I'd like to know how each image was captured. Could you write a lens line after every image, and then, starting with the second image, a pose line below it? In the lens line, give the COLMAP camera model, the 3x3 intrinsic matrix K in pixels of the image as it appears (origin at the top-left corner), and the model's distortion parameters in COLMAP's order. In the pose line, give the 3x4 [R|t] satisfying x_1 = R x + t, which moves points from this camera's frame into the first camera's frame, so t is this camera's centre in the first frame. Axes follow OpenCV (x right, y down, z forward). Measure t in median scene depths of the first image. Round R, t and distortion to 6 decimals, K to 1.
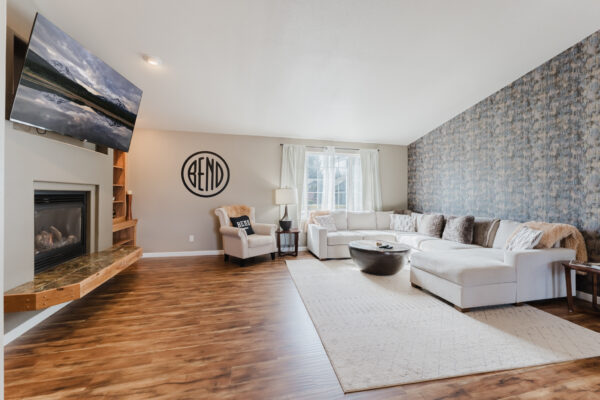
lens RADIAL K [[251.7, 0, 300.0], [0, 251.7, 194.4], [0, 0, 1]] dist [-0.001548, -0.000134]
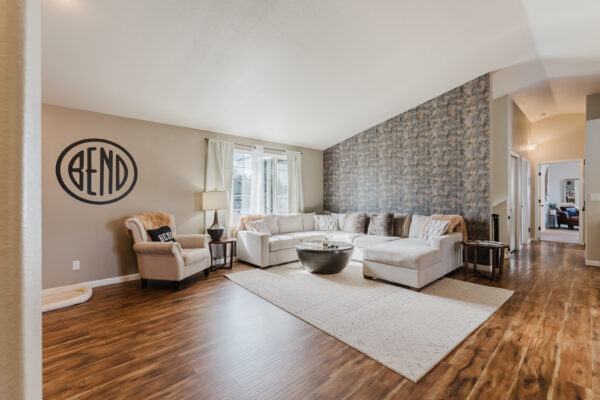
lens RADIAL K [[262.5, 0, 300.0], [0, 262.5, 200.0], [0, 0, 1]] dist [-0.000233, 0.000166]
pose [[0.878336, -0.022142, 0.477530, -0.258333], [0.018879, 0.999754, 0.011631, 0.001530], [-0.477670, -0.001201, 0.878538, 0.093418]]
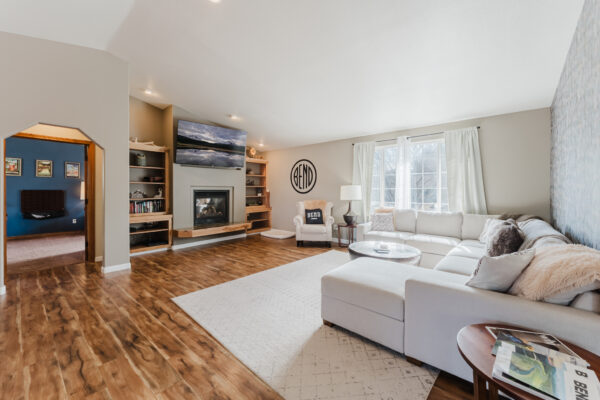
lens RADIAL K [[243.2, 0, 300.2], [0, 243.2, 192.8], [0, 0, 1]] dist [-0.001297, 0.000039]
pose [[0.583423, -0.003028, -0.812163, 0.741550], [0.004490, 0.999990, -0.000503, 0.007820], [0.812156, -0.003353, 0.583430, 0.253434]]
